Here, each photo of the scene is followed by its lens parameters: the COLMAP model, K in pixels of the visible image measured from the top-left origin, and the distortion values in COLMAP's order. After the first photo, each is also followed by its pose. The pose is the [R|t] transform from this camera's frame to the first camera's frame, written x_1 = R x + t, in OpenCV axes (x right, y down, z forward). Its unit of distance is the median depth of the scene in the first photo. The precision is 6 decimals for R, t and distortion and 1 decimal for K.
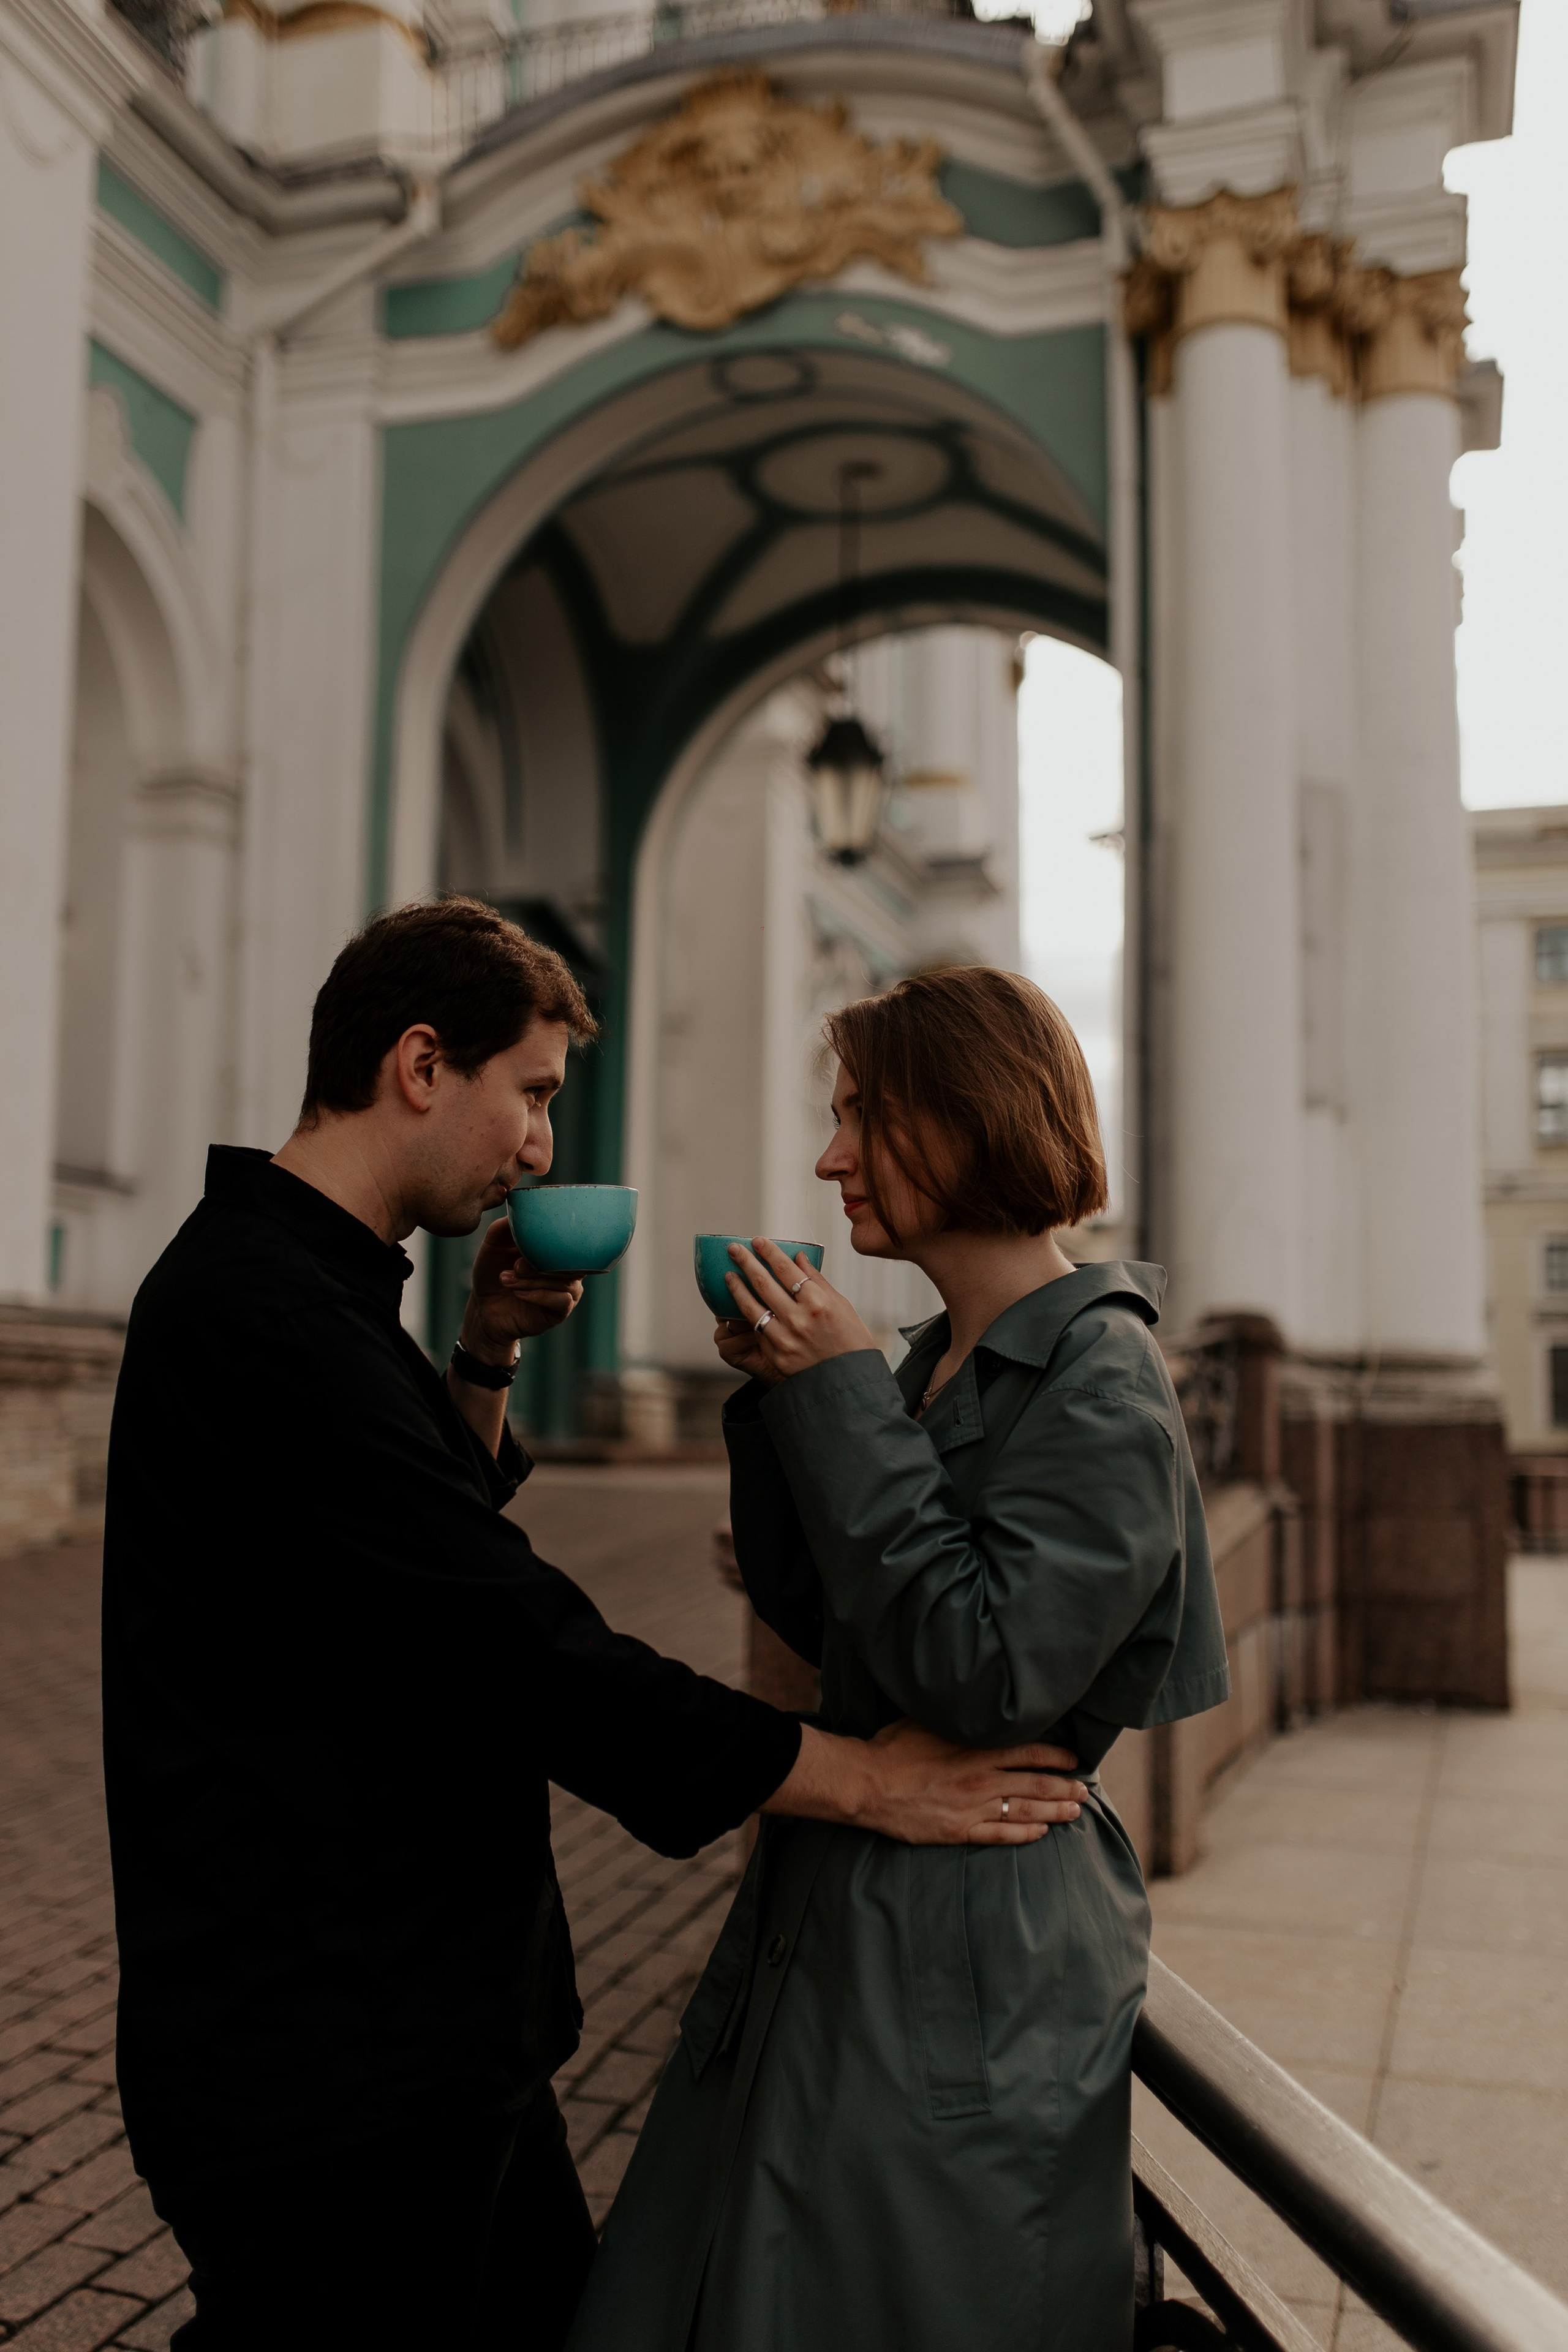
lens RADIAL K [[2260.6, 0, 774.1], [0, 2260.6, 1176.3], [0, 0, 1]] dist [-0.030396, 0.116701]
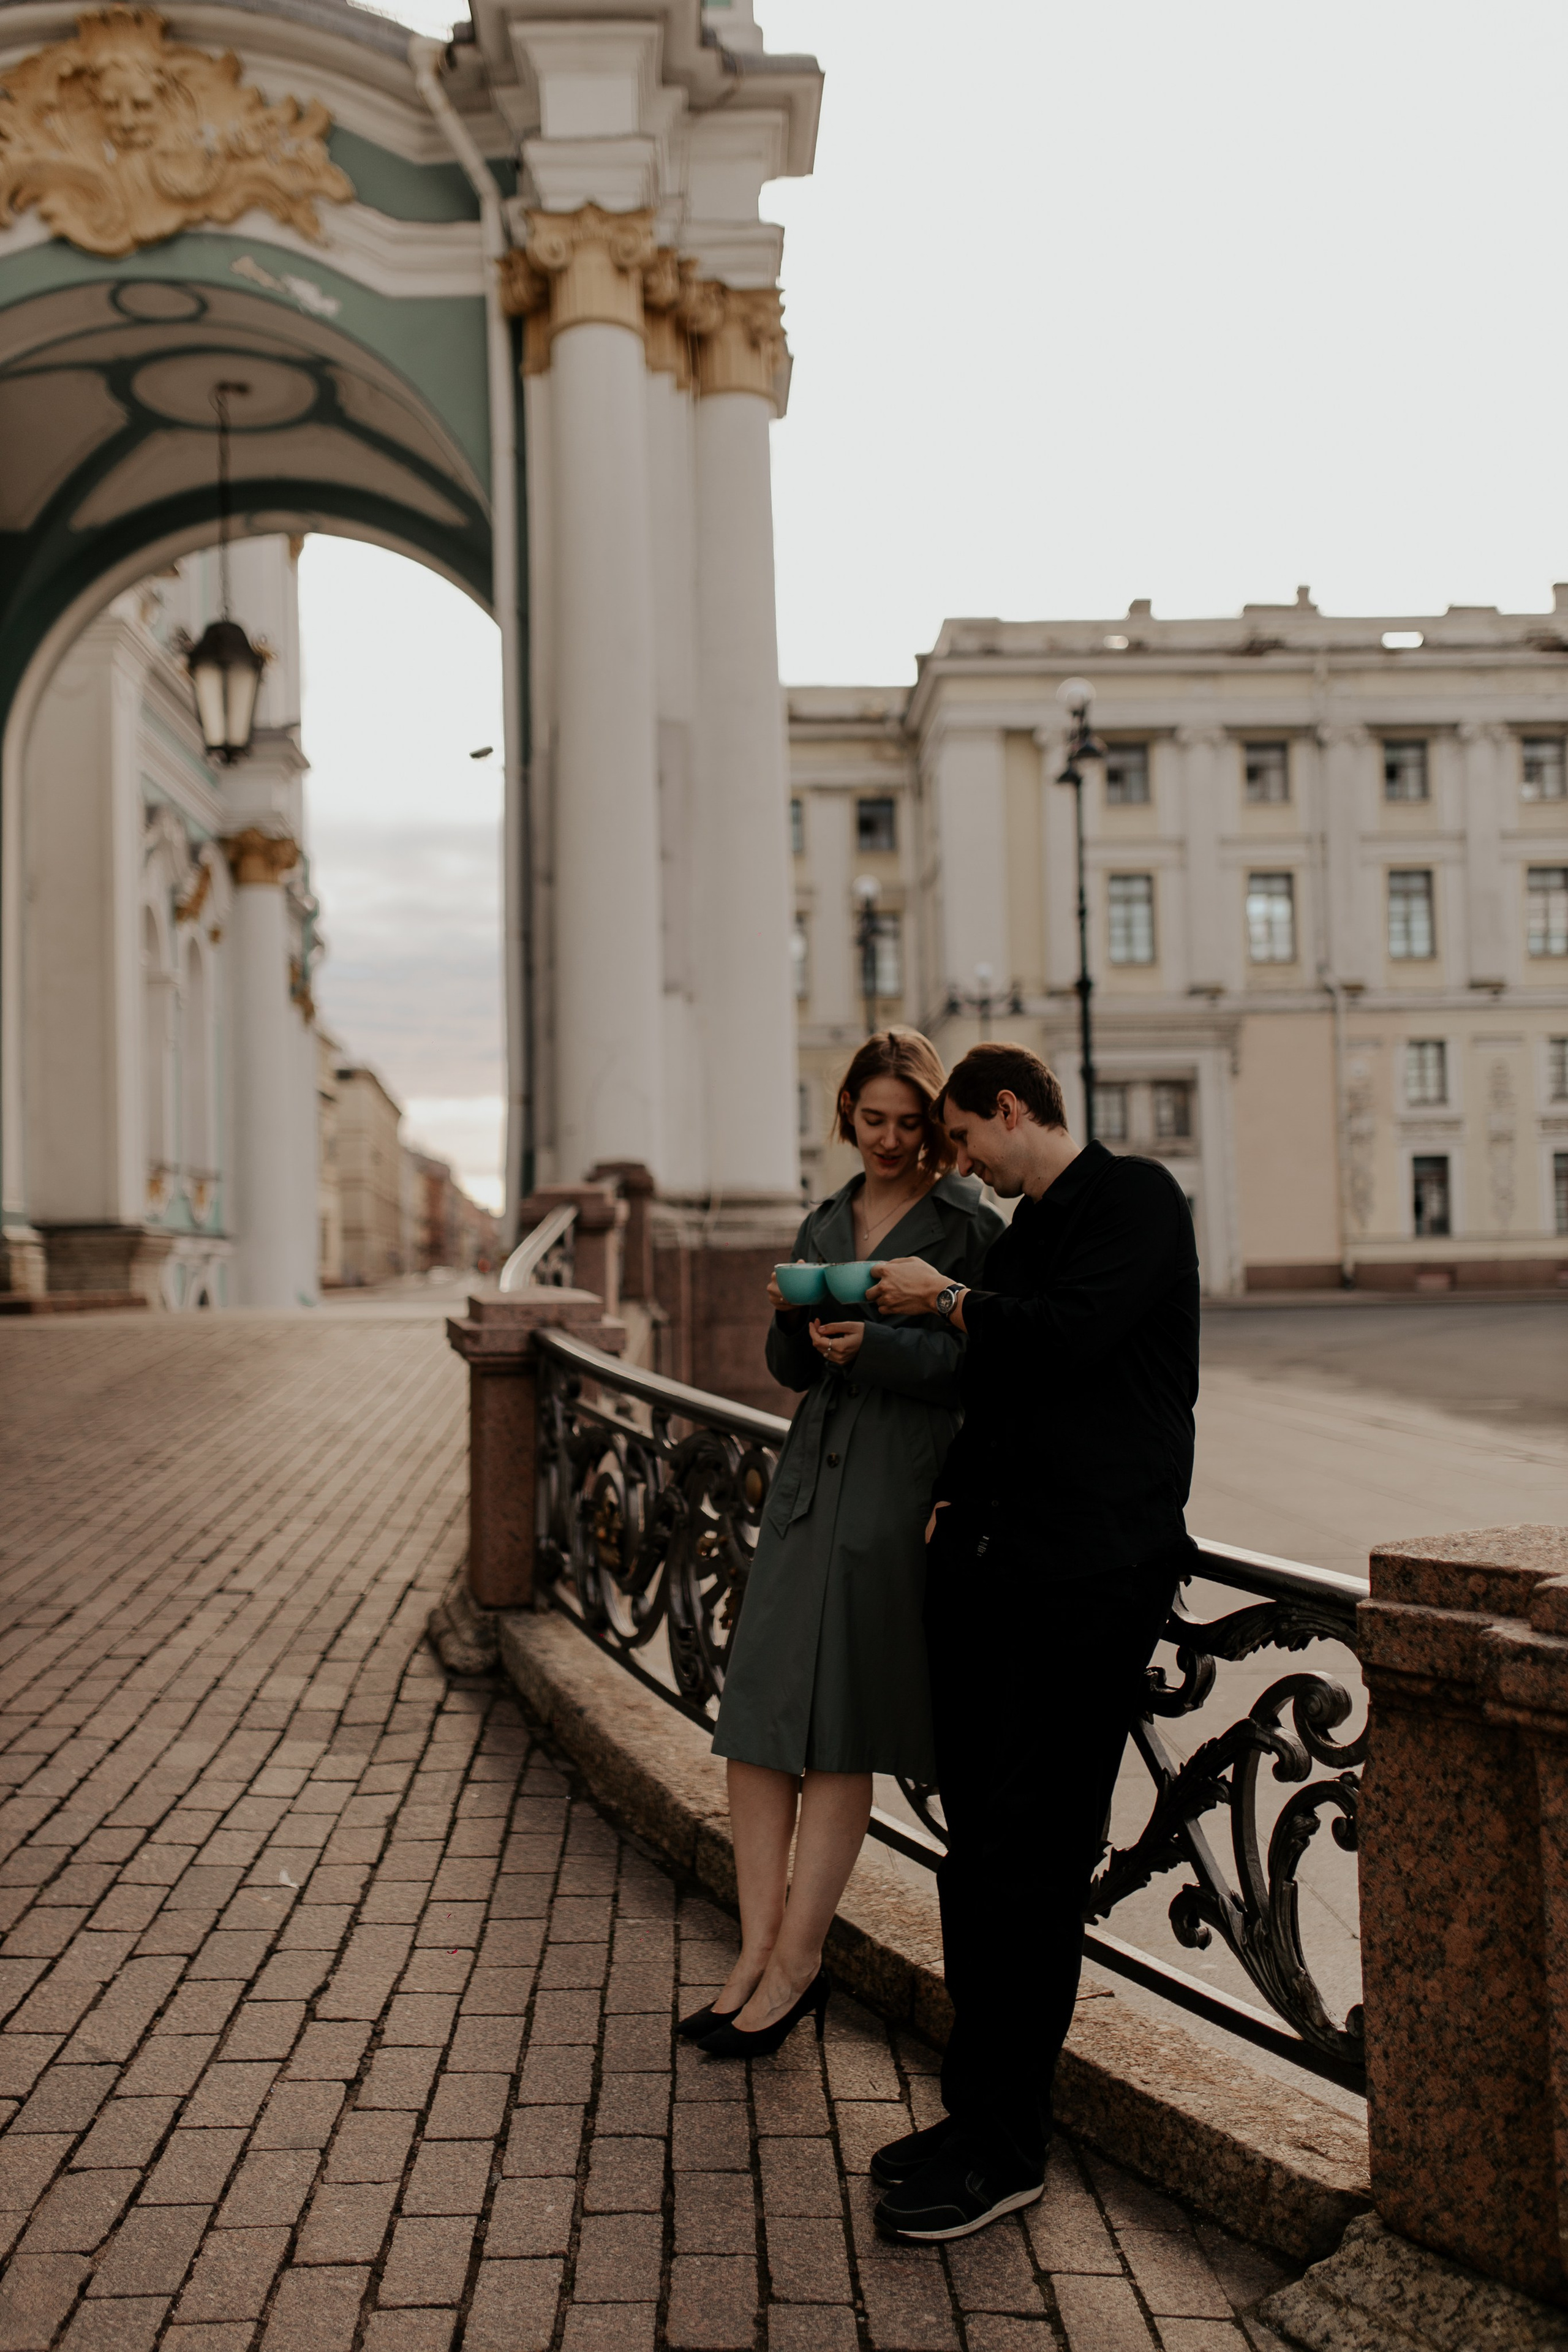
lens RADIAL K [[2218.0, 0, 778.1], [0, 2218.0, 1170.6], [0, 0, 1]] dist [-0.026728, 0.116139]
pose [[0.943032, -0.019943, 0.332103, -0.091471], [-0.001845, 0.997873, 0.065160, -0.011355], [-0.332696, -0.062061, 0.940990, -0.128564]]
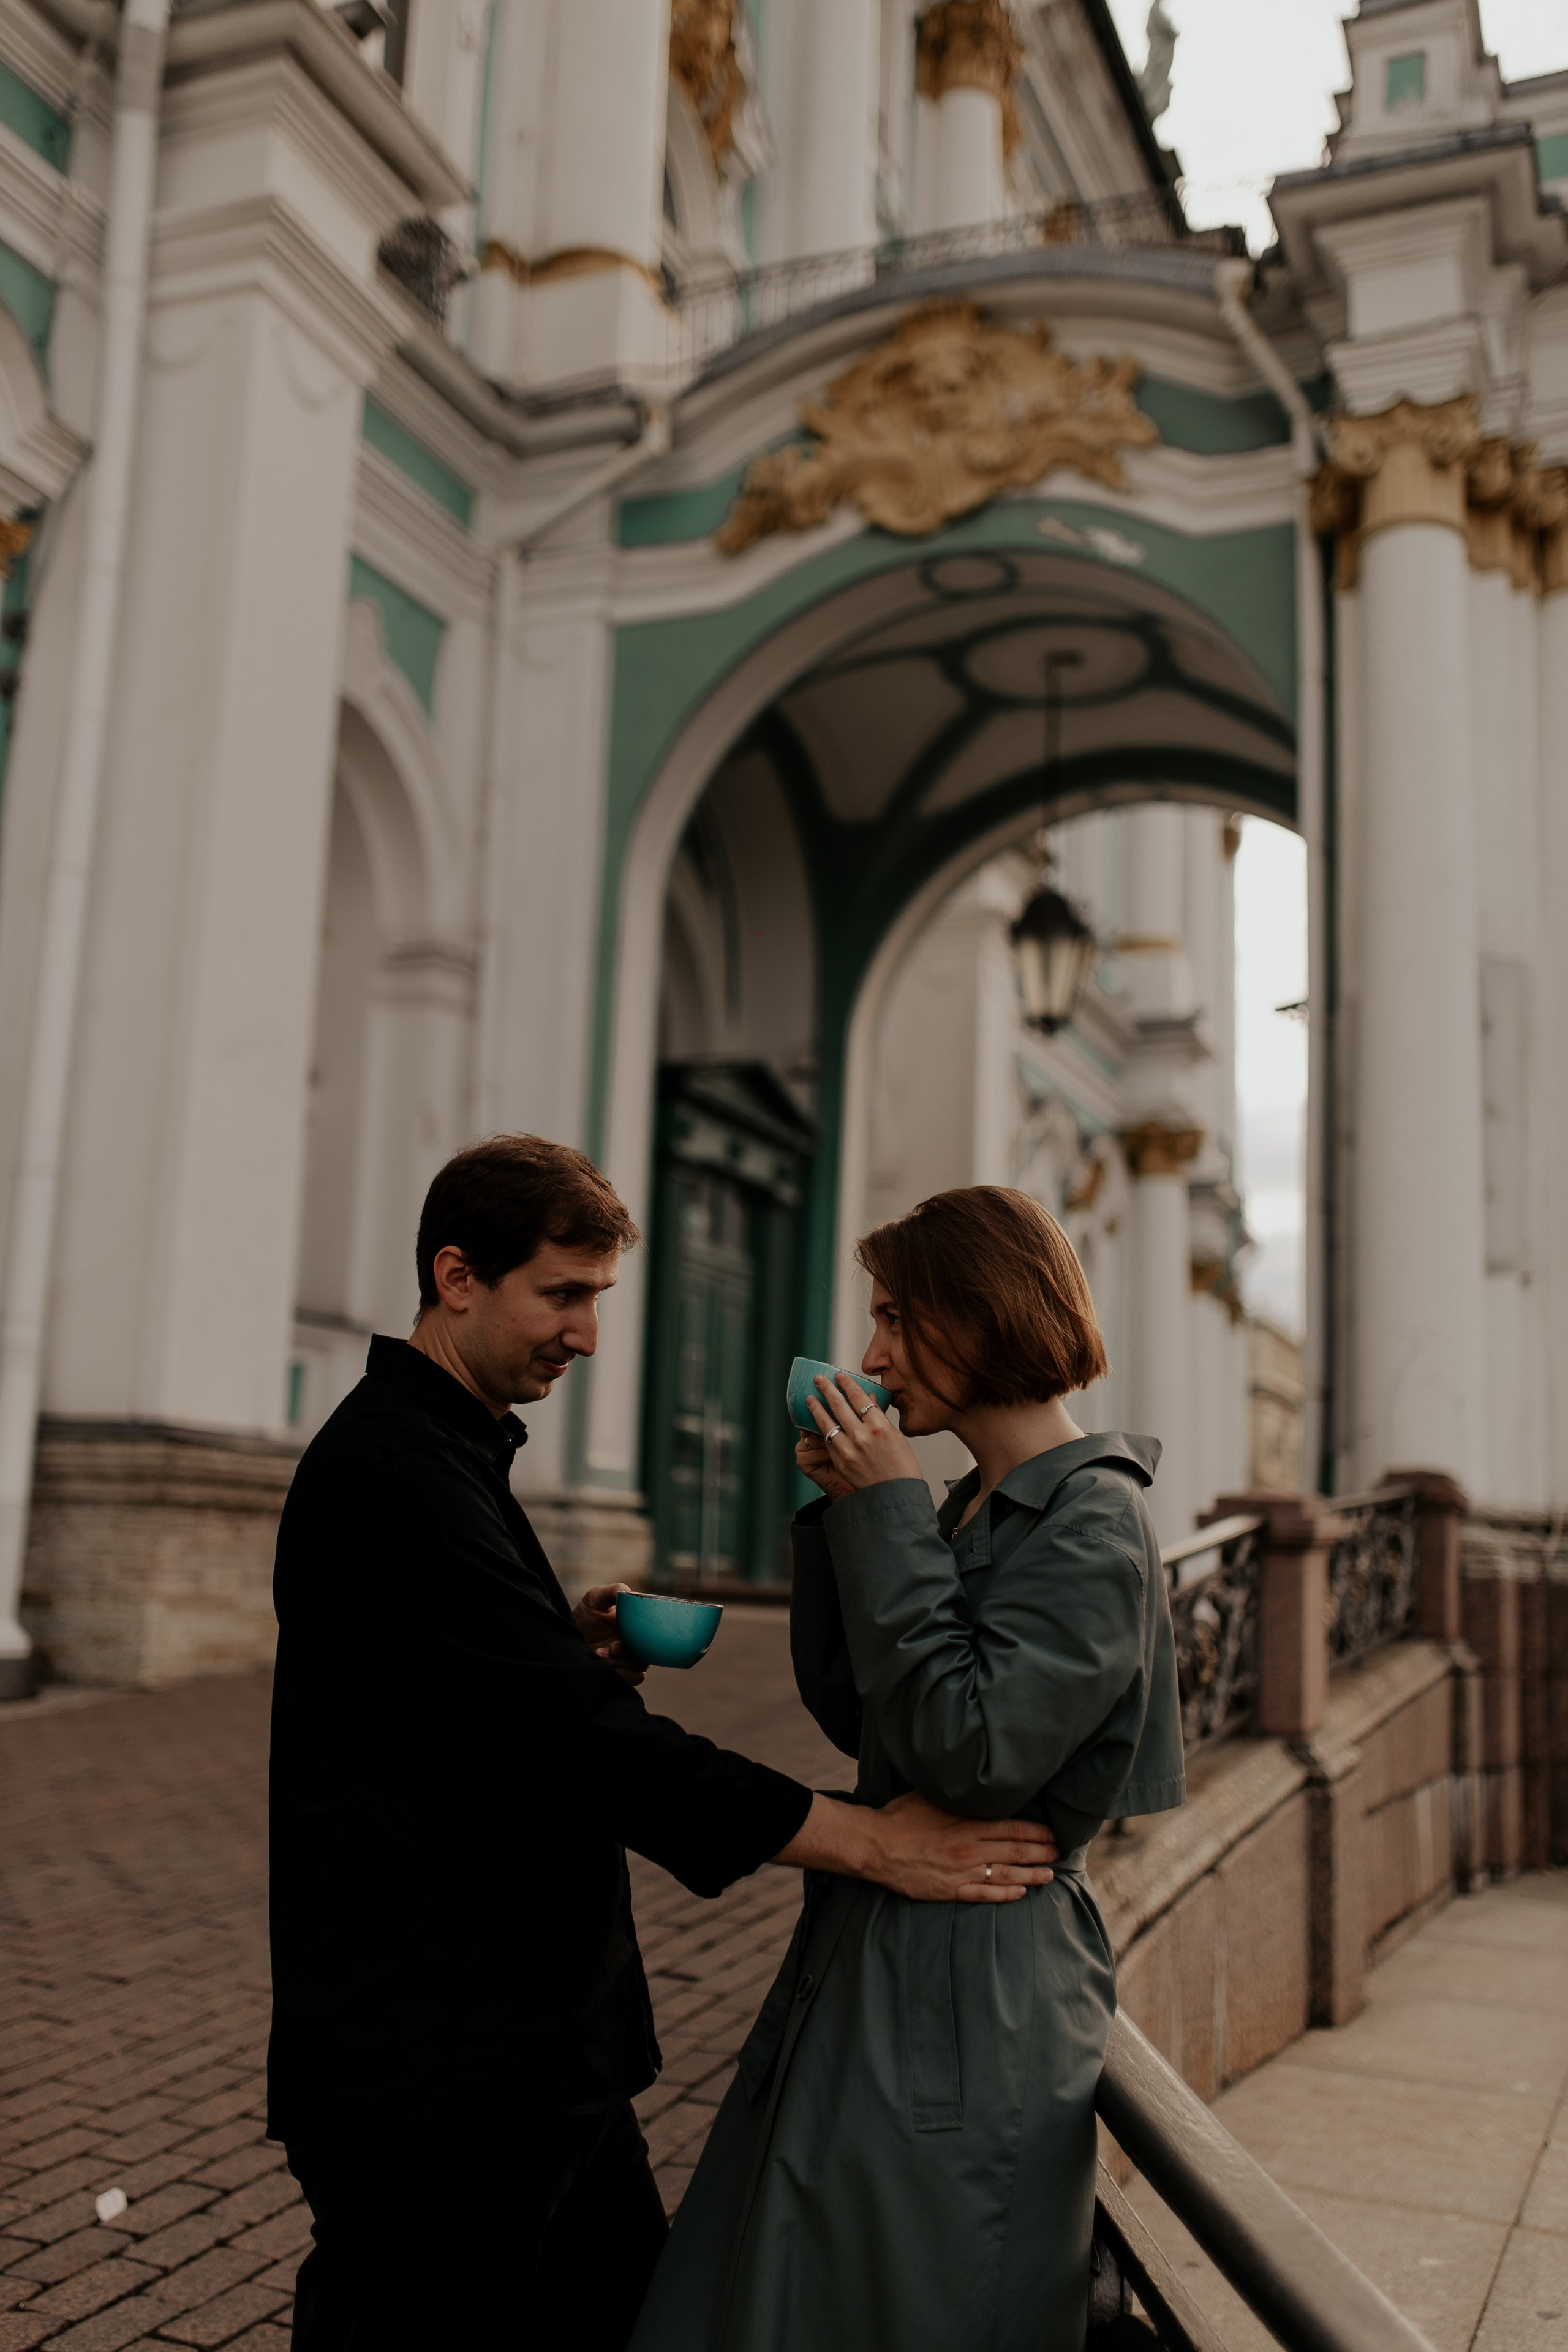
lens RADIAL K [[2218.0, 0, 778.1], [0, 2218.0, 1170.6], [0, 0, 1]] dist [-0.026728, 0.116139]
pose [[0.995011, 0.010067, -0.099257, 0.012927], [-0.016954, 0.997487, -0.068789, -0.001606], [0.098315, 0.070128, 0.992681, -0.027609]]
